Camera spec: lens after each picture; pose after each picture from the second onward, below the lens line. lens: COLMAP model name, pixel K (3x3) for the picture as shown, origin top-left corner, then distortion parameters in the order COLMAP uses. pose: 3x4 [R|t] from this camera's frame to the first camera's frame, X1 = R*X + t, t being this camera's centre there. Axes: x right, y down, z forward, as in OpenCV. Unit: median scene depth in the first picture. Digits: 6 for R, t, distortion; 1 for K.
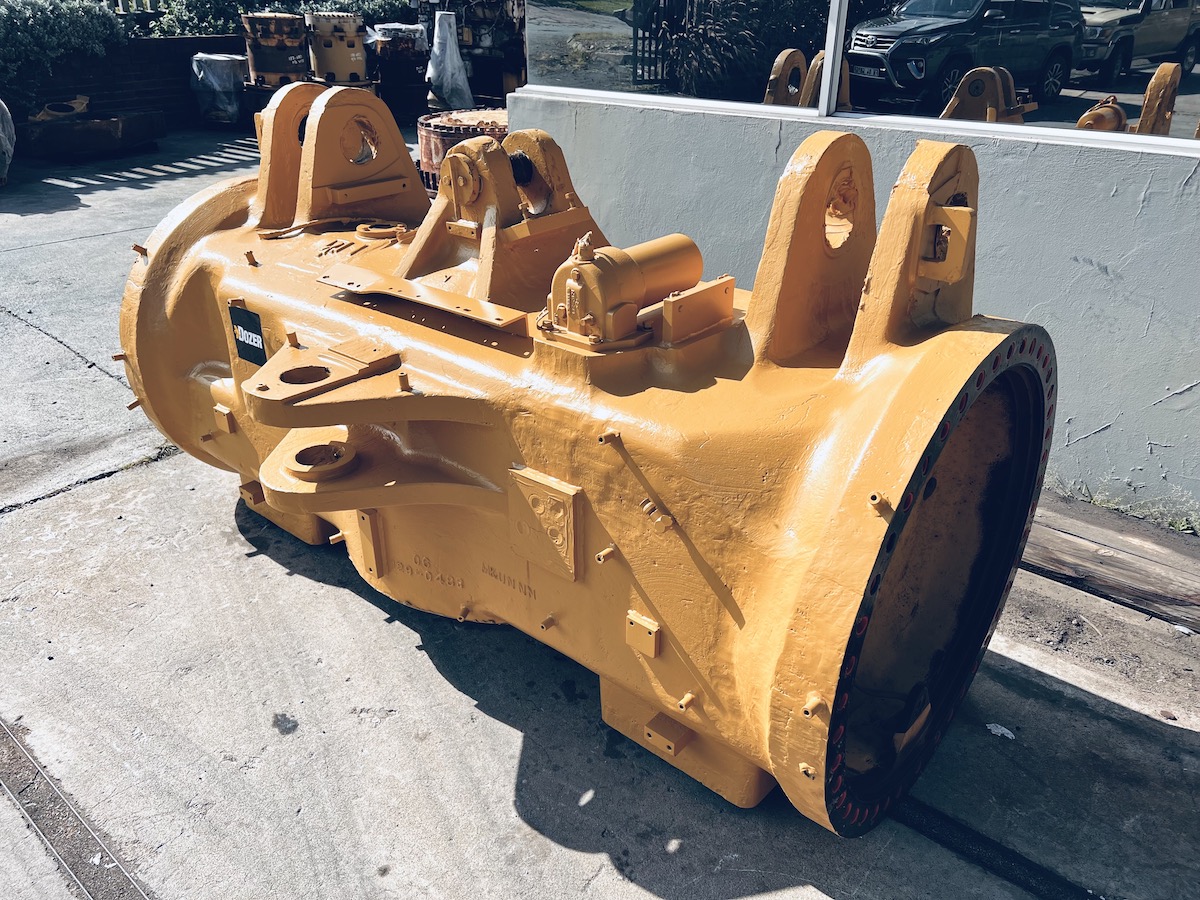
lens RADIAL K [[904.3, 0, 594.8], [0, 904.3, 453.5], [0, 0, 1]] dist [0.049638, -0.058096]
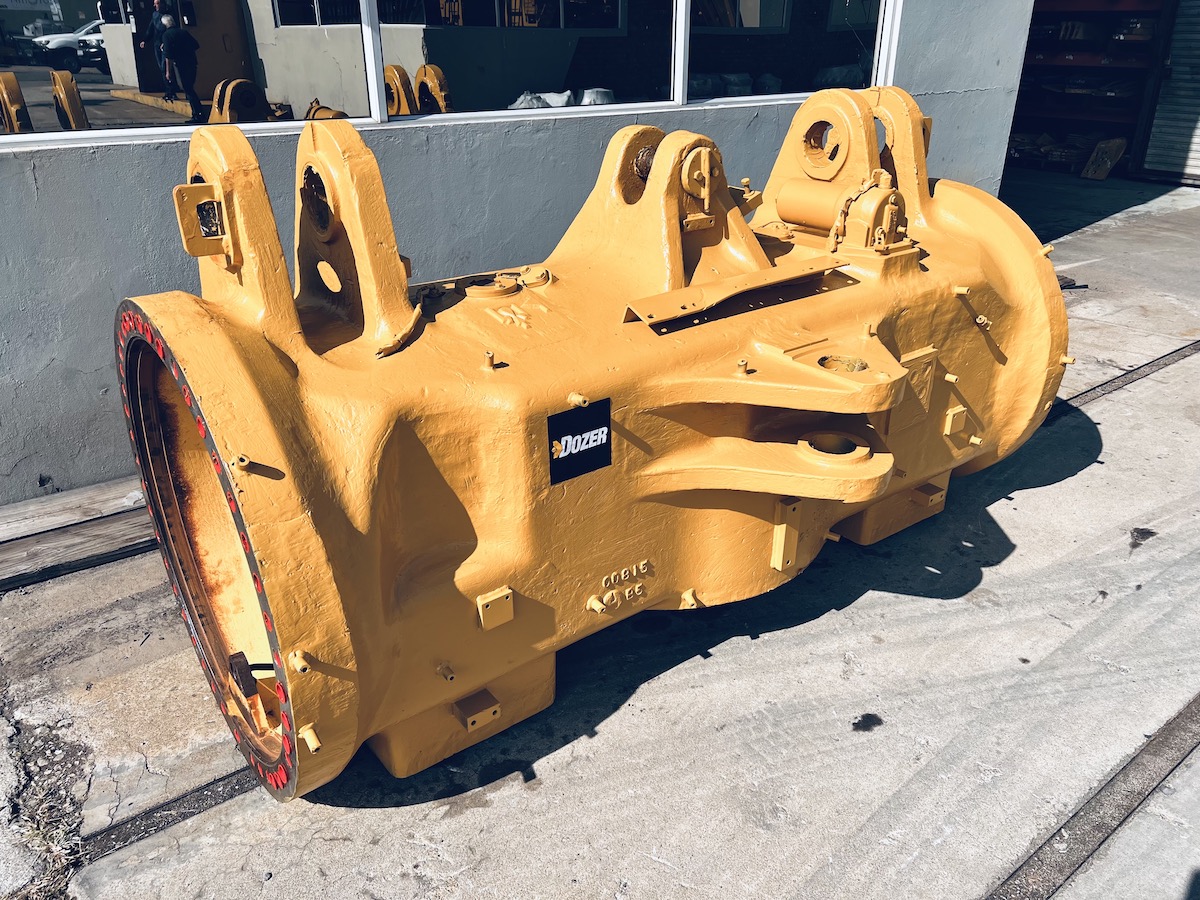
lens RADIAL K [[904.3, 0, 606.3], [0, 904.3, 453.3], [0, 0, 1]] dist [0.049638, -0.058096]
pose [[0.204281, -0.414828, 0.886672, -1.219518], [0.440495, 0.847842, 0.295175, -0.387439], [-0.874204, 0.330276, 0.355927, 0.847435]]
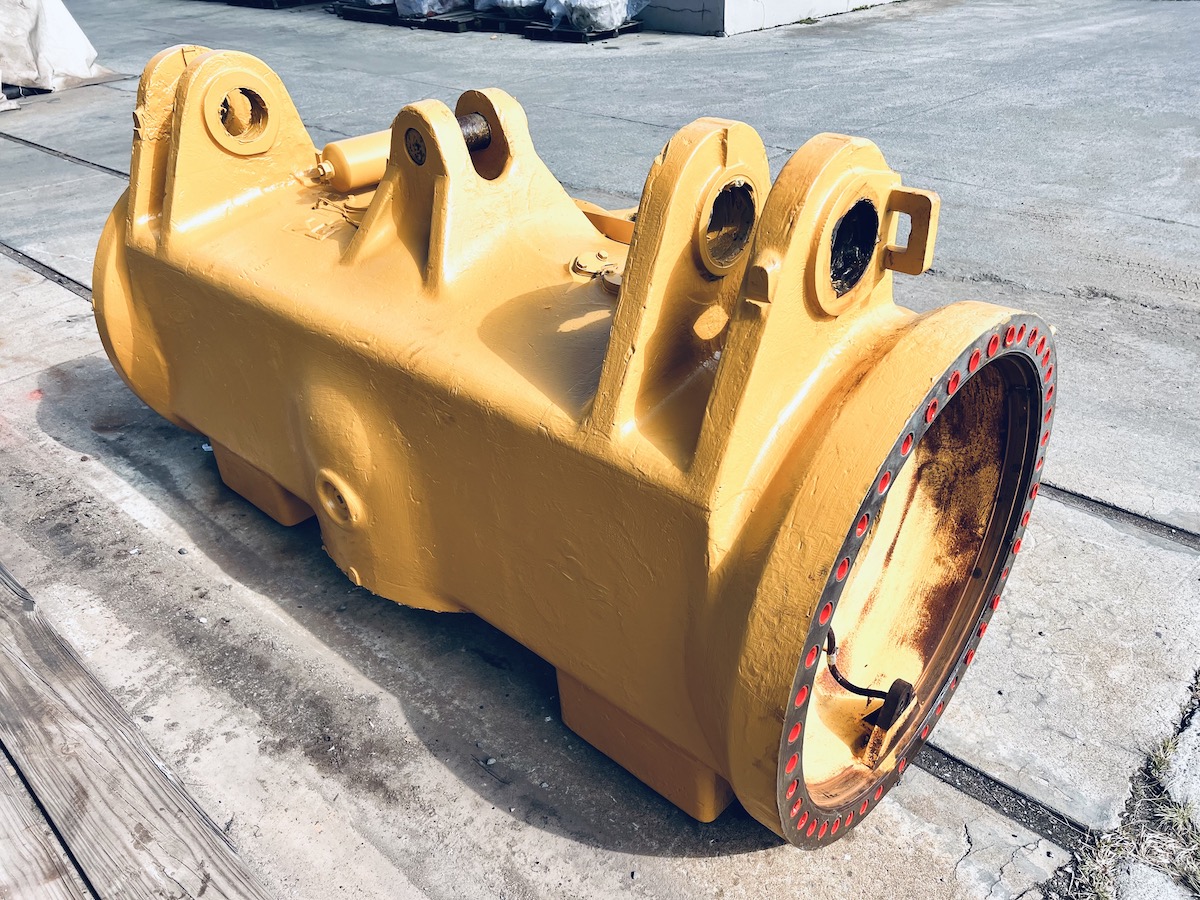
lens RADIAL K [[904.3, 0, 603.7], [0, 904.3, 455.3], [0, 0, 1]] dist [0.049638, -0.058096]
pose [[-0.998381, 0.024226, 0.051460, -0.300242], [0.056564, 0.517763, 0.853652, -0.982515], [-0.005964, 0.855181, -0.518295, 1.866973]]
